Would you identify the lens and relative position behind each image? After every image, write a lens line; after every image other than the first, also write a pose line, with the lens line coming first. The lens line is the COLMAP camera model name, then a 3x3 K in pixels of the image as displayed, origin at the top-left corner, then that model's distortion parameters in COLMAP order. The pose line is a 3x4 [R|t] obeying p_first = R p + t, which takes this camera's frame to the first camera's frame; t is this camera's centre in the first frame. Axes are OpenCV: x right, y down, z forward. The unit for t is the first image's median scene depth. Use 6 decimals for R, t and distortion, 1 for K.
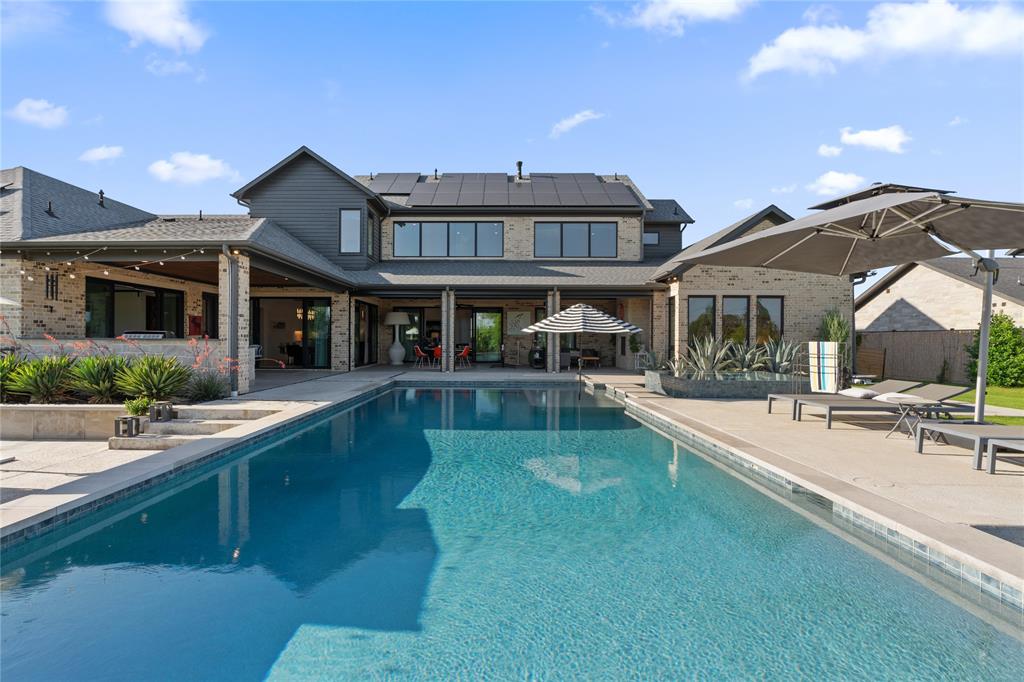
lens RADIAL K [[484.6, 0, 504.8], [0, 484.6, 338.3], [0, 0, 1]] dist [-0.001559, -0.000210]
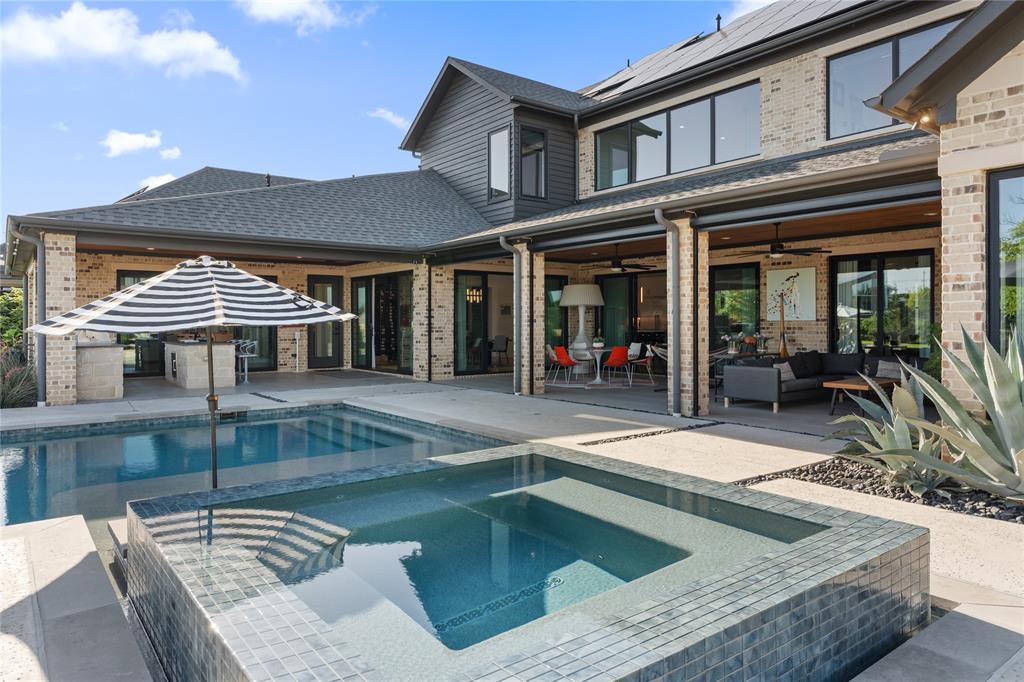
lens RADIAL K [[668.7, 0, 513.1], [0, 668.7, 333.4], [0, 0, 1]] dist [-0.001435, 0.000277]
pose [[0.613766, 0.007518, -0.789452, 0.403842], [0.008403, 0.999836, 0.016055, -0.008503], [0.789443, -0.016488, 0.613602, 0.460503]]
